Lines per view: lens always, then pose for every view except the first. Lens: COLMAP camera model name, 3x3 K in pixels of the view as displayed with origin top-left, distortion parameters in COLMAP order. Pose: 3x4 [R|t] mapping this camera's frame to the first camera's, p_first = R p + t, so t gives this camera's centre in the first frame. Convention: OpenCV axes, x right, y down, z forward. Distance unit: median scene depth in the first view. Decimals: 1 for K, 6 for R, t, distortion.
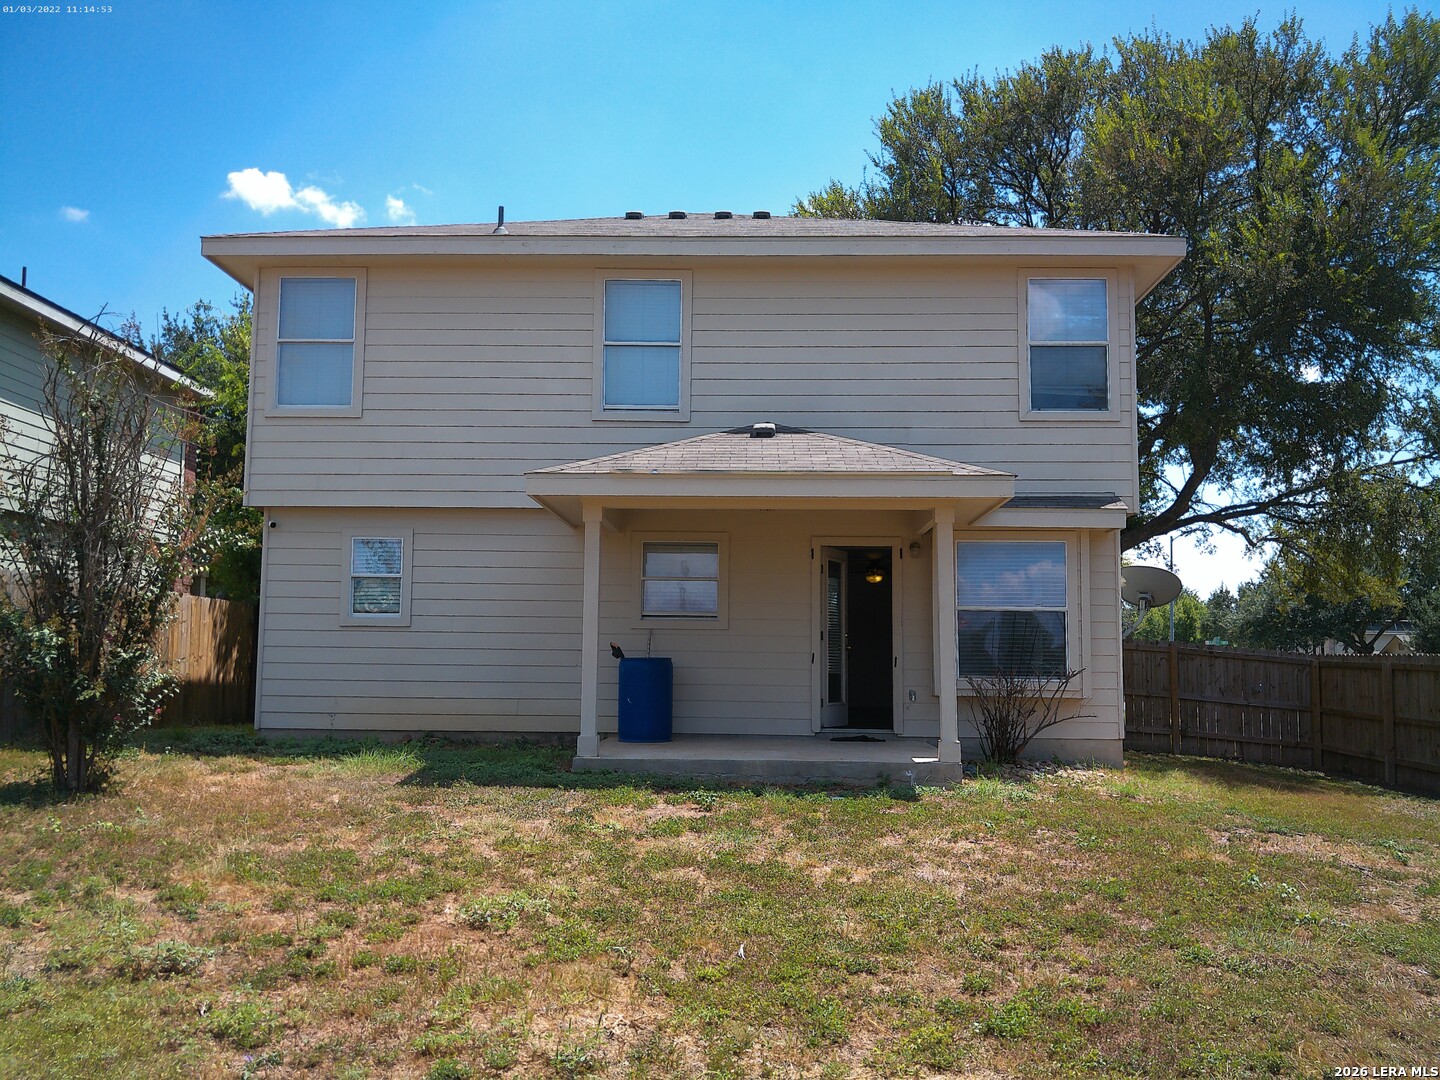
lens RADIAL K [[1281.9, 0, 720.0], [0, 1281.9, 540.0], [0, 0, 1]] dist [-0.061577, 0.110437]
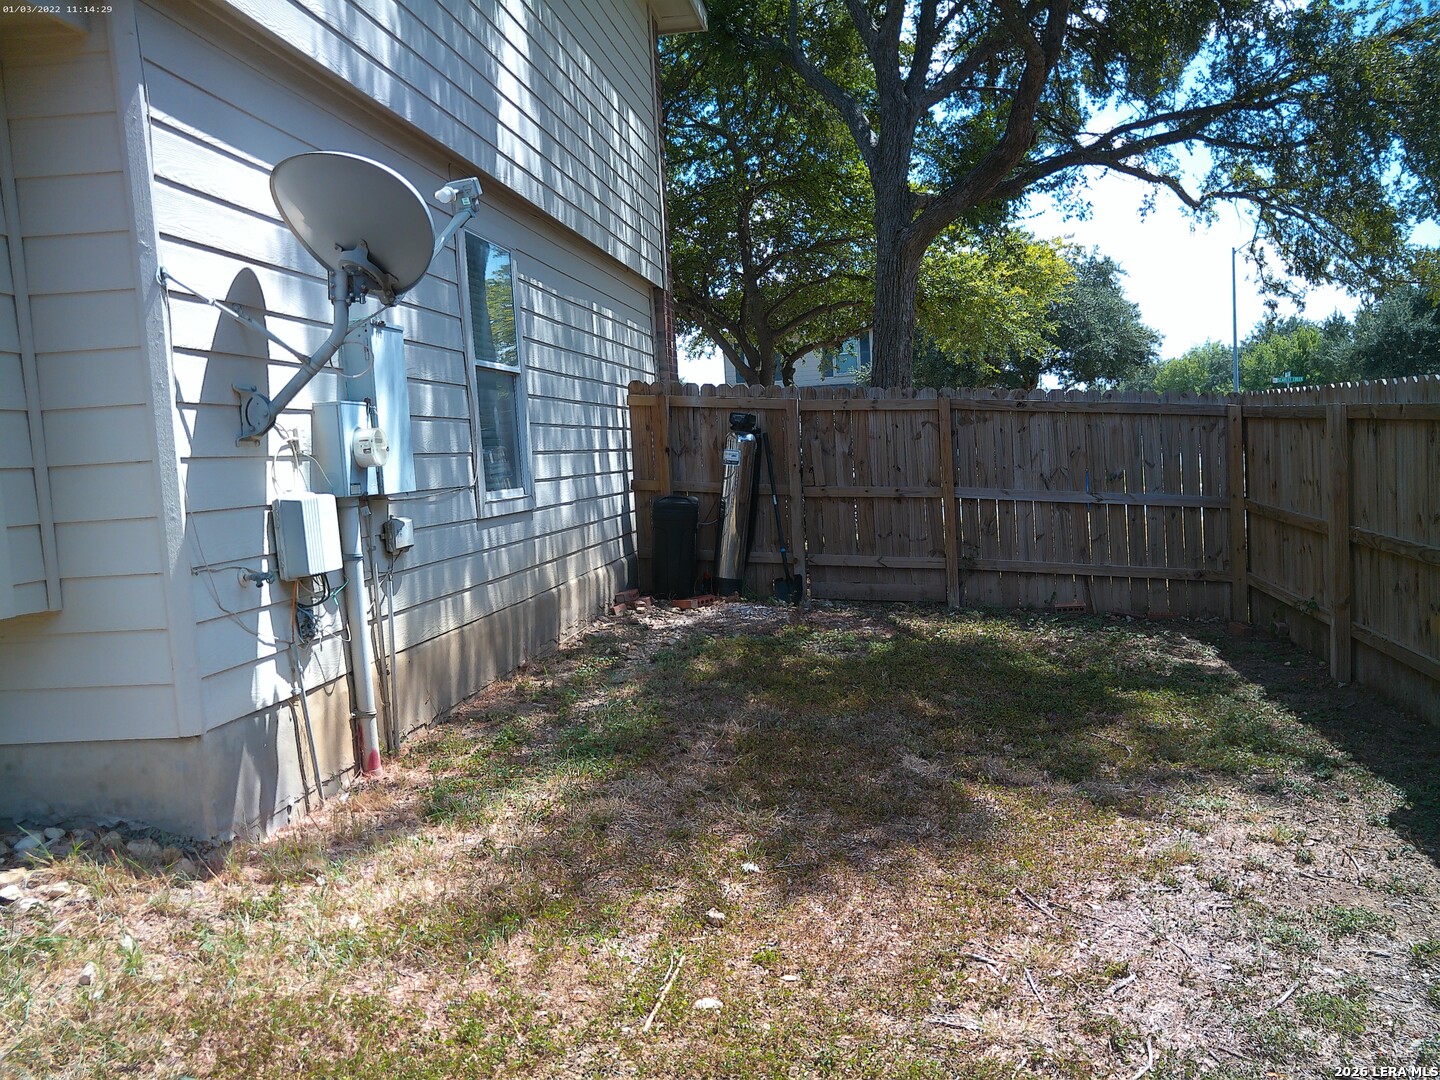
lens RADIAL K [[1269.0, 0, 716.7], [0, 1269.0, 547.5], [0, 0, 1]] dist [0.001251, -0.004190]
pose [[0.992055, -0.059833, -0.110667, 0.336688], [0.078669, 0.981499, 0.174558, 0.049264], [0.098175, -0.181877, 0.978408, 0.515438]]
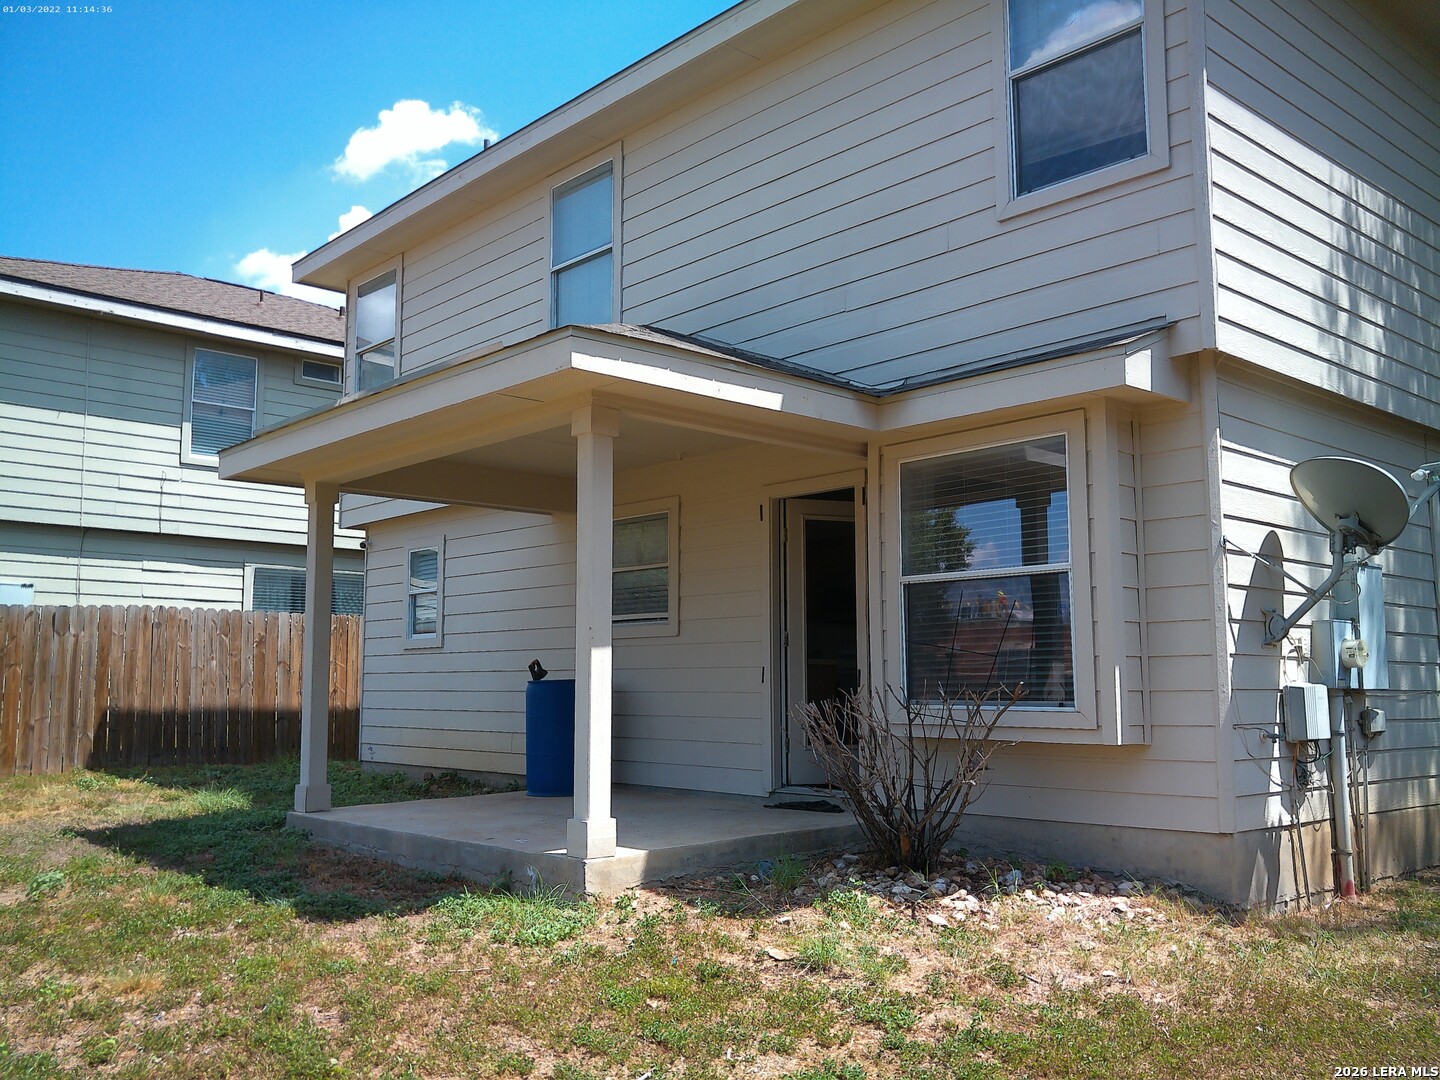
lens RADIAL K [[1300.0, 0, 719.4], [0, 1300.0, 551.5], [0, 0, 1]] dist [-0.152865, 0.273606]
pose [[0.685173, -0.089066, -0.722915, 0.379039], [0.079173, 0.995722, -0.047638, 0.043036], [0.724065, -0.024595, 0.689293, 0.387514]]
